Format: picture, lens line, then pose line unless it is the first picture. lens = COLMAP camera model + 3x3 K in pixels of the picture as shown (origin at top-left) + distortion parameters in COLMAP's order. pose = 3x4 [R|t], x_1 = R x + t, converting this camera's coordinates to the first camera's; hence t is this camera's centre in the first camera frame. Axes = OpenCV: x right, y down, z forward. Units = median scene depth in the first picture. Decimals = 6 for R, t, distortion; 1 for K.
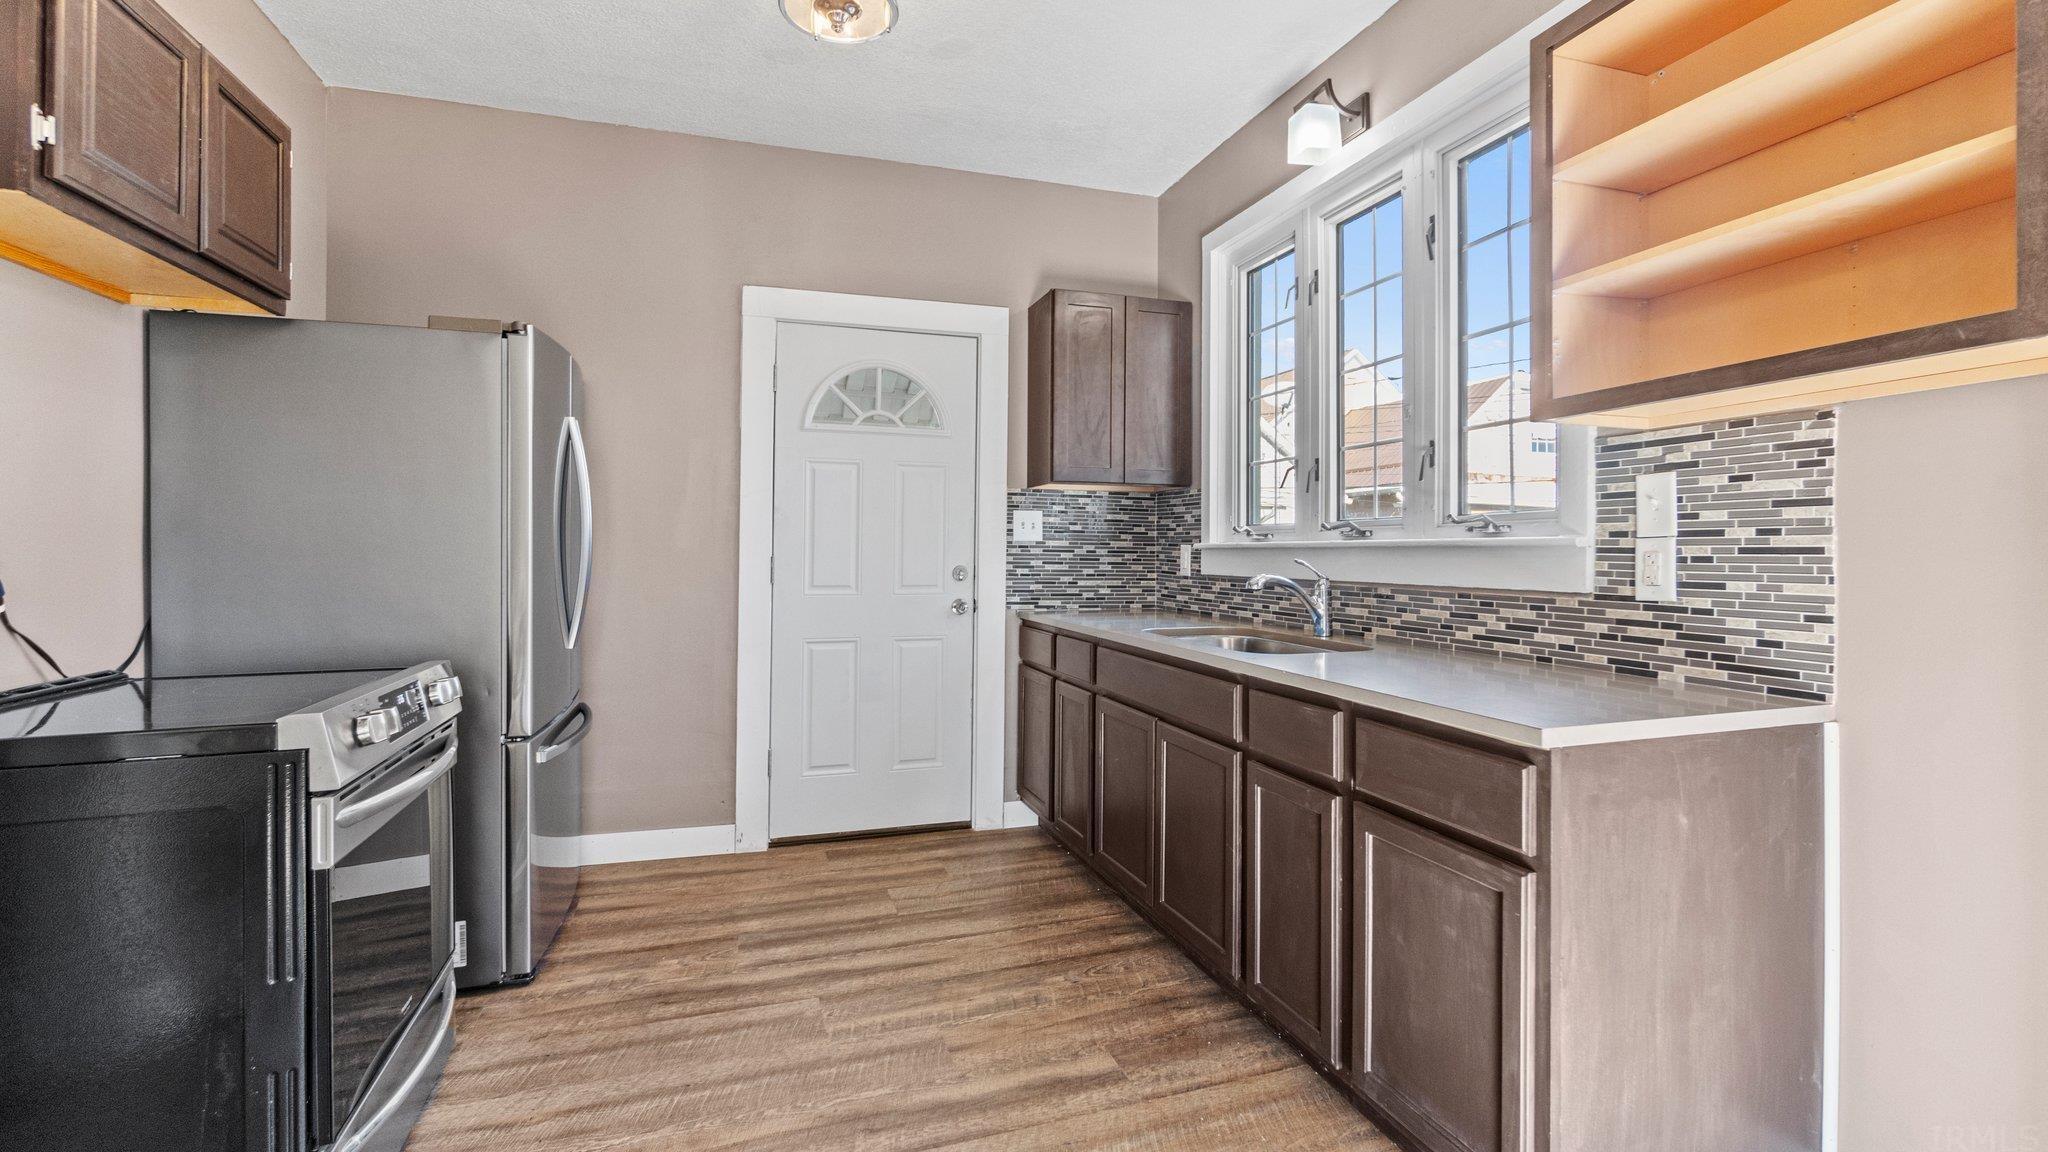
lens RADIAL K [[910.8, 0, 1028.1], [0, 910.8, 539.6], [0, 0, 1]] dist [0.001988, -0.000291]
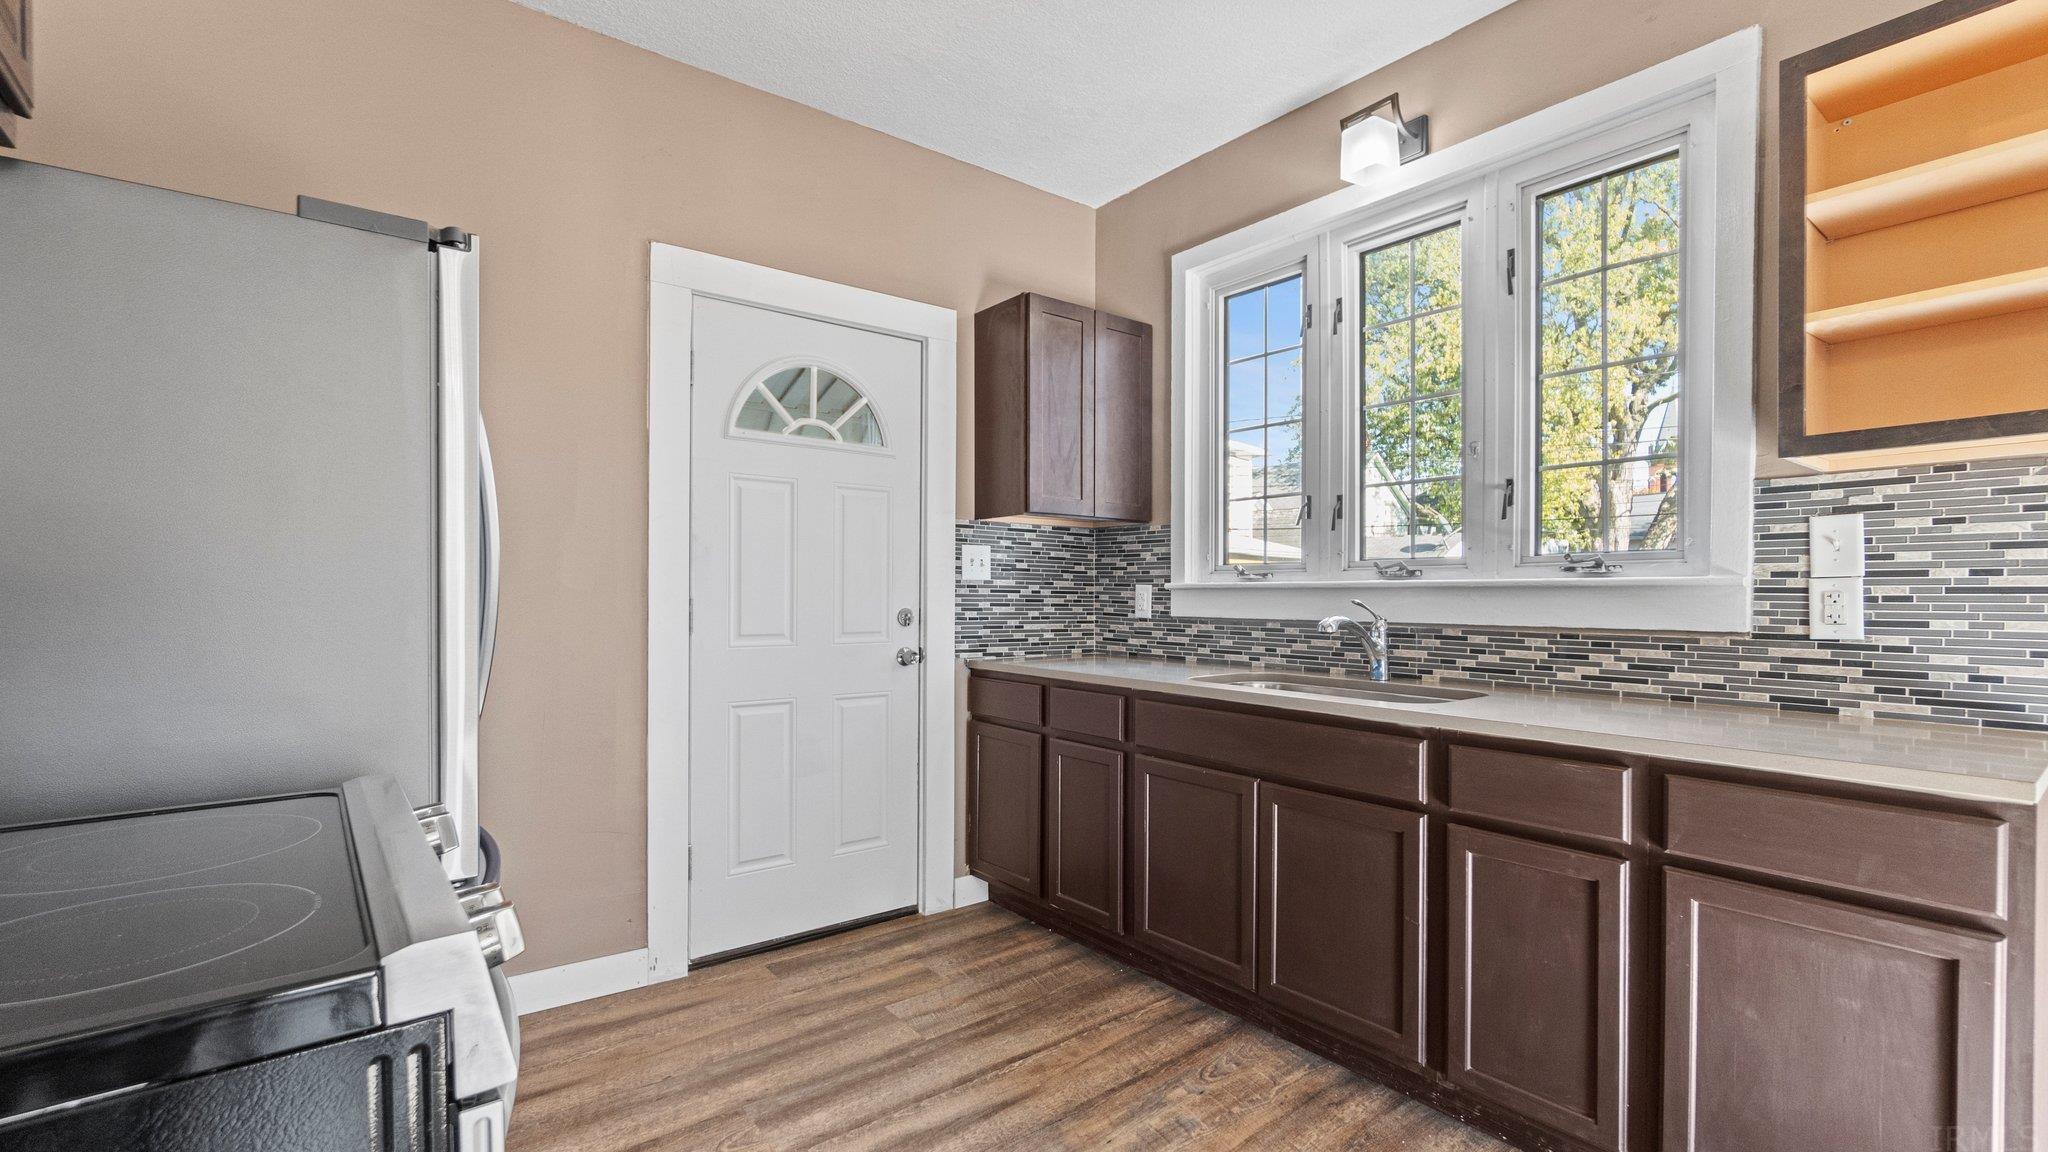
lens RADIAL K [[890.8, 0, 1015.1], [0, 890.8, 598.6], [0, 0, 1]] dist [-0.002557, -0.000211]
pose [[0.942604, -0.002620, 0.333901, -0.317712], [-0.004007, 0.999808, 0.019157, 0.003603], [-0.333887, -0.019395, 0.942413, 0.224398]]
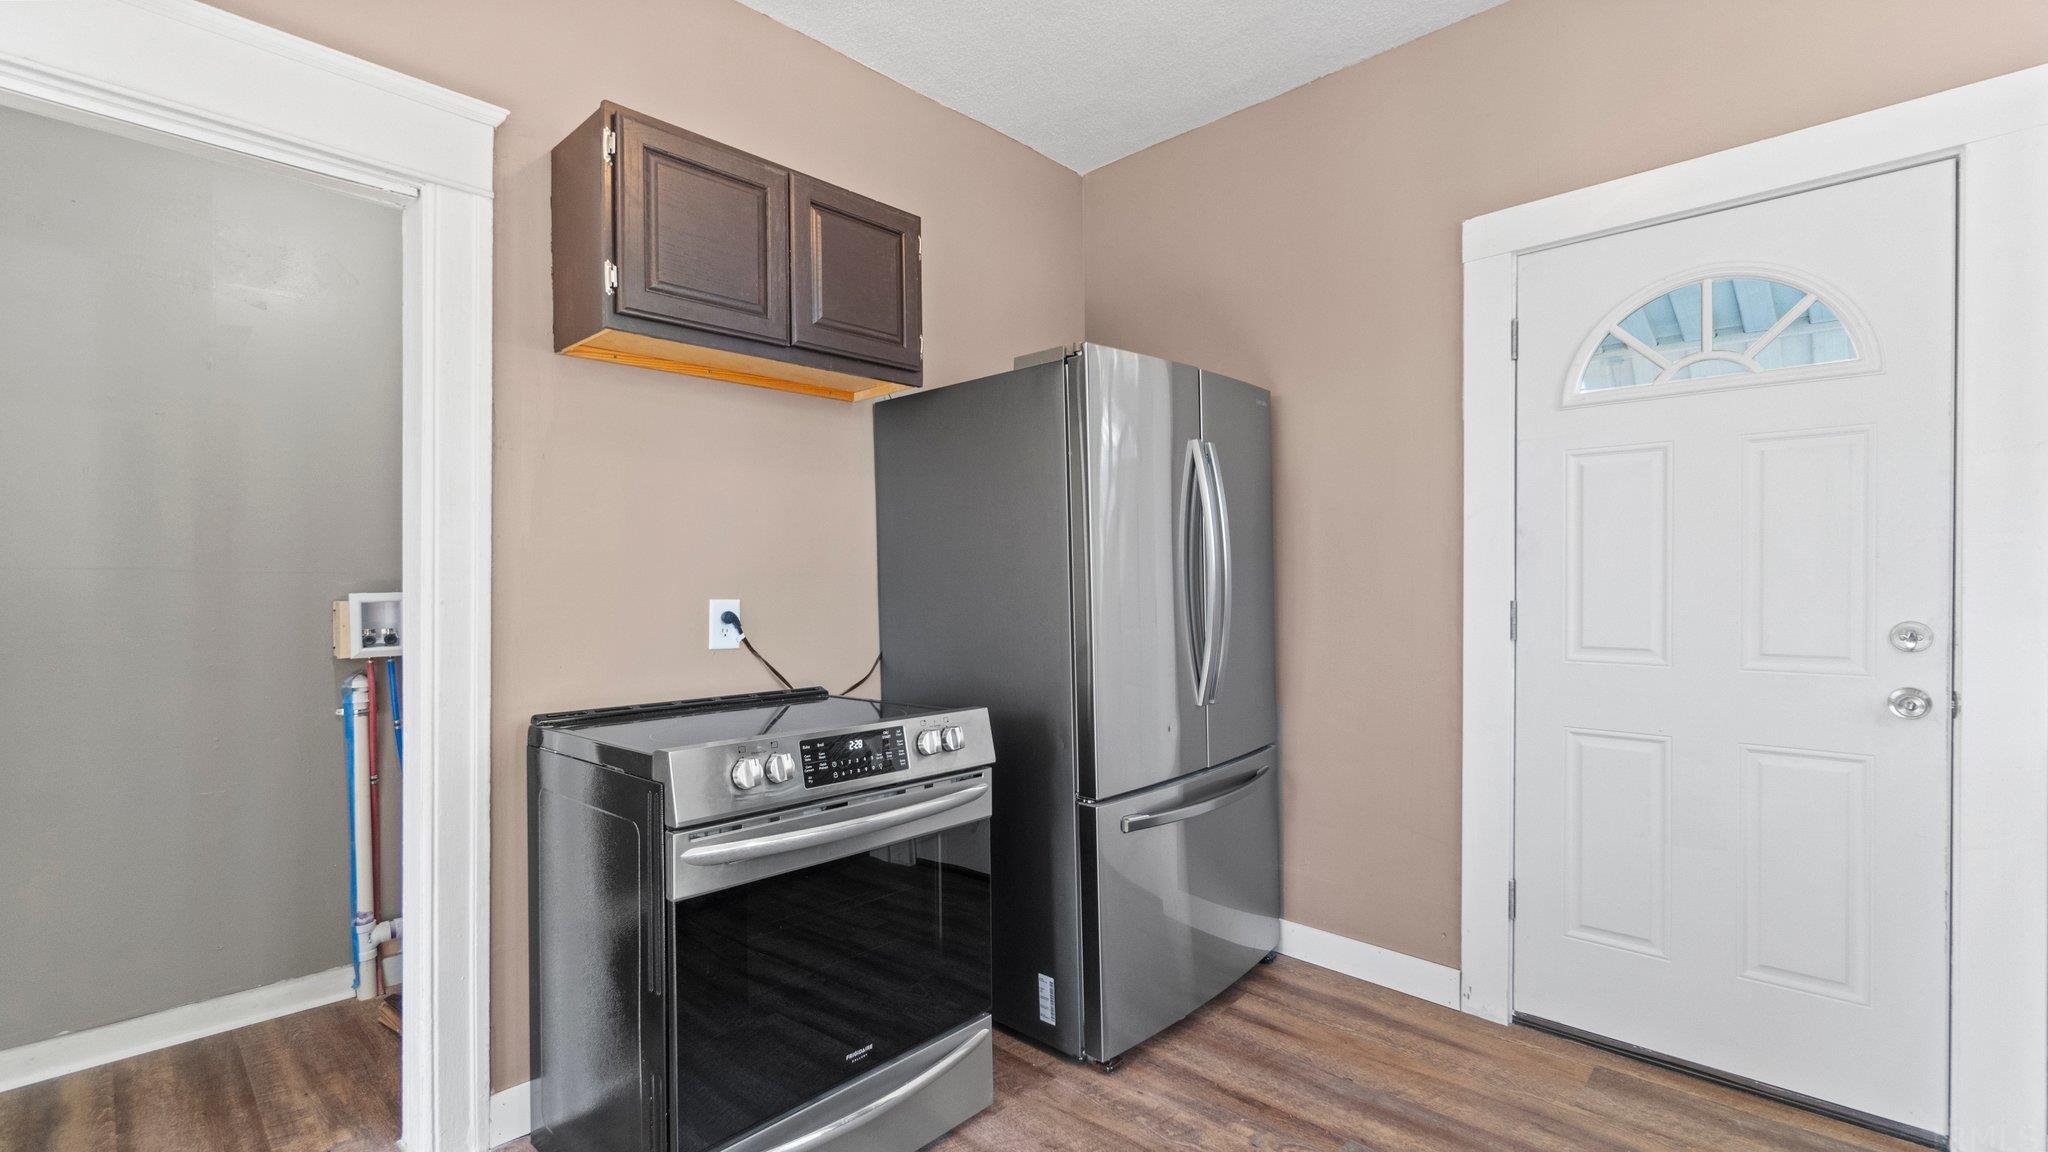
lens RADIAL K [[893.3, 0, 1017.7], [0, 893.3, 586.7], [0, 0, 1]] dist [-0.003281, -0.000385]
pose [[0.476233, -0.003594, -0.879312, 0.152764], [0.015030, 0.999879, 0.004054, -0.000264], [0.879191, -0.015146, 0.476229, 0.409447]]
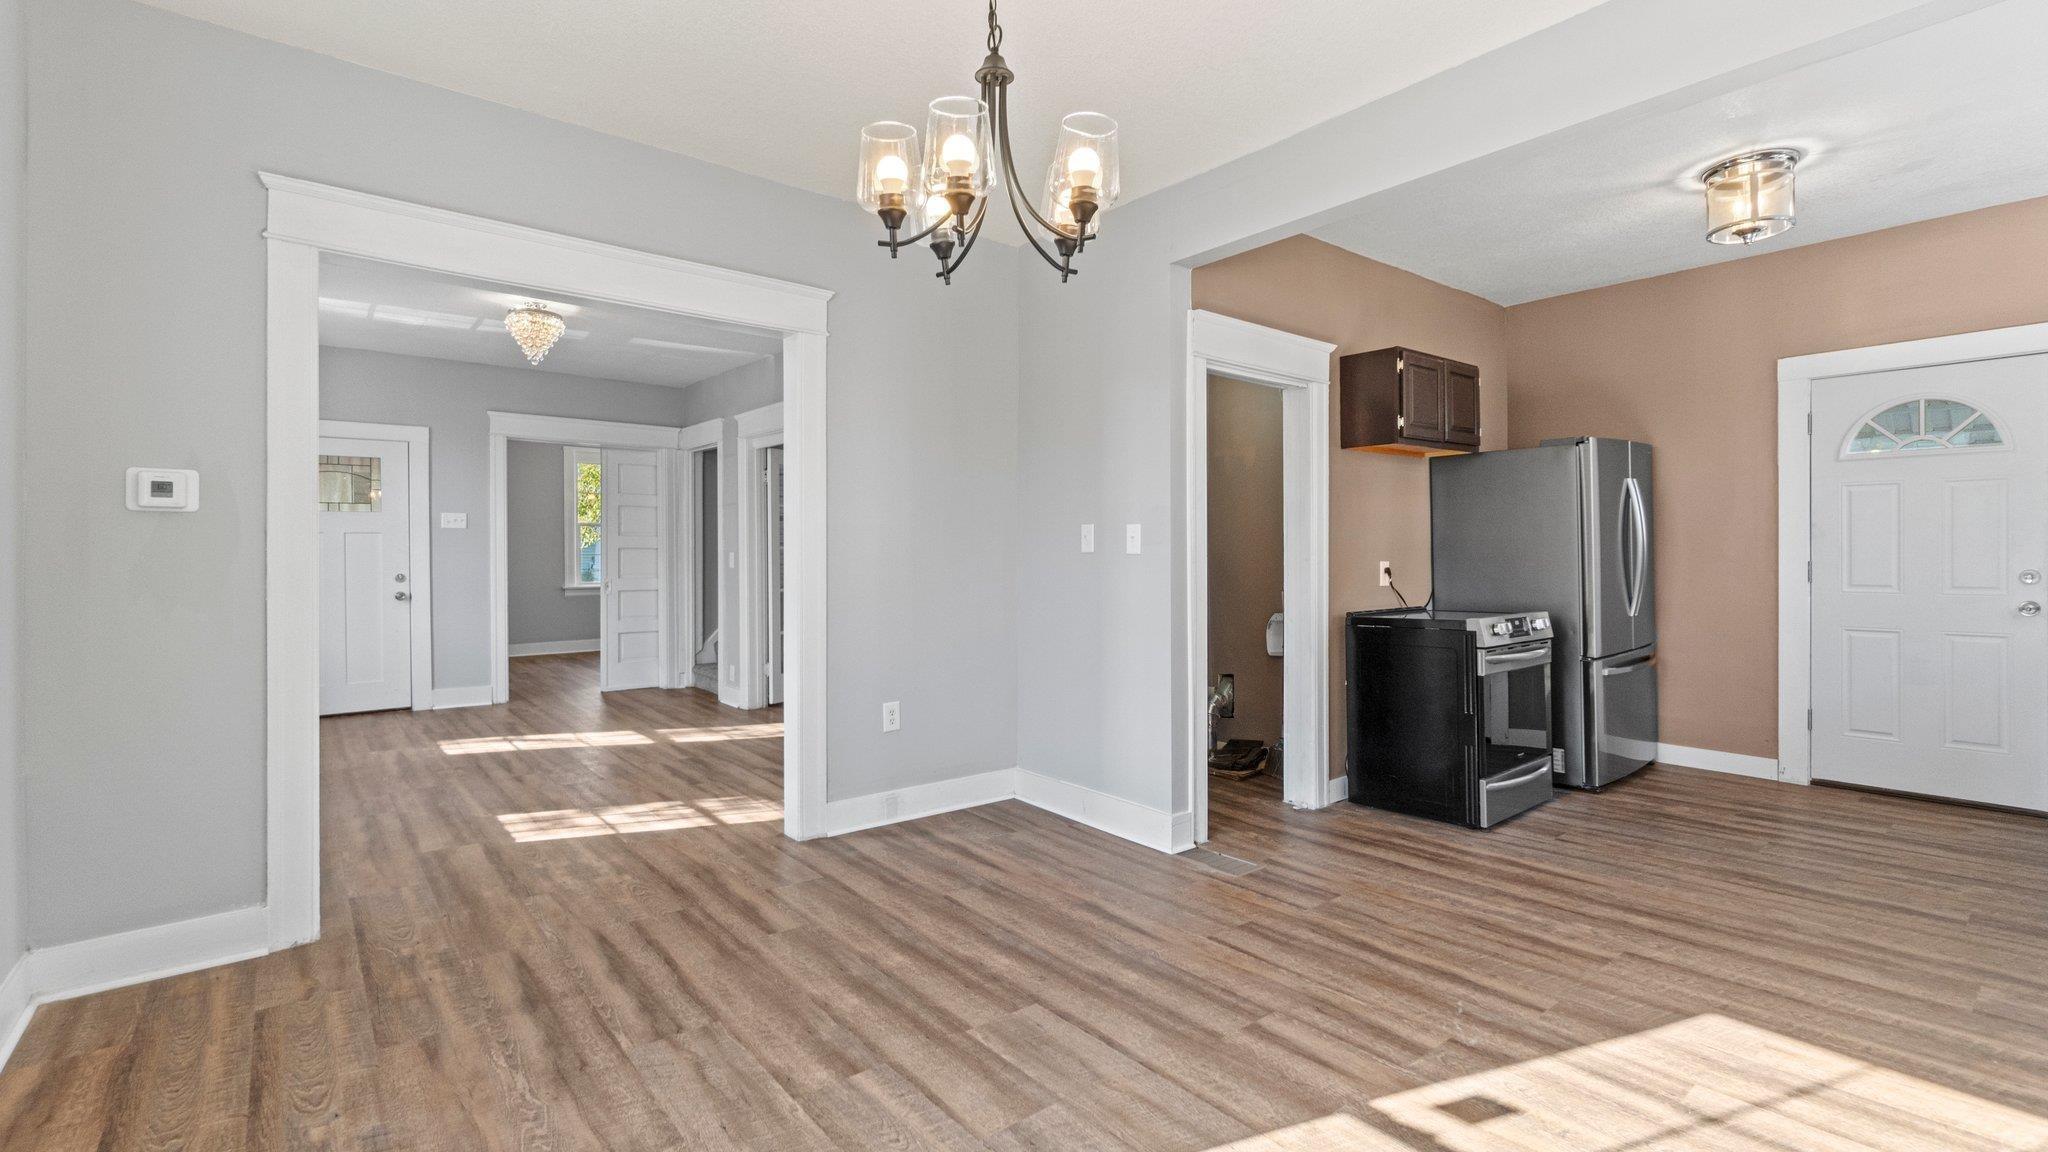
lens RADIAL K [[900.9, 0, 1029.7], [0, 900.9, 553.2], [0, 0, 1]] dist [-0.006566, 0.000200]
pose [[0.364555, -0.007139, -0.931154, 0.585163], [0.019429, 0.999811, -0.000059, -0.016894], [0.930979, -0.018070, 0.364625, -0.582871]]
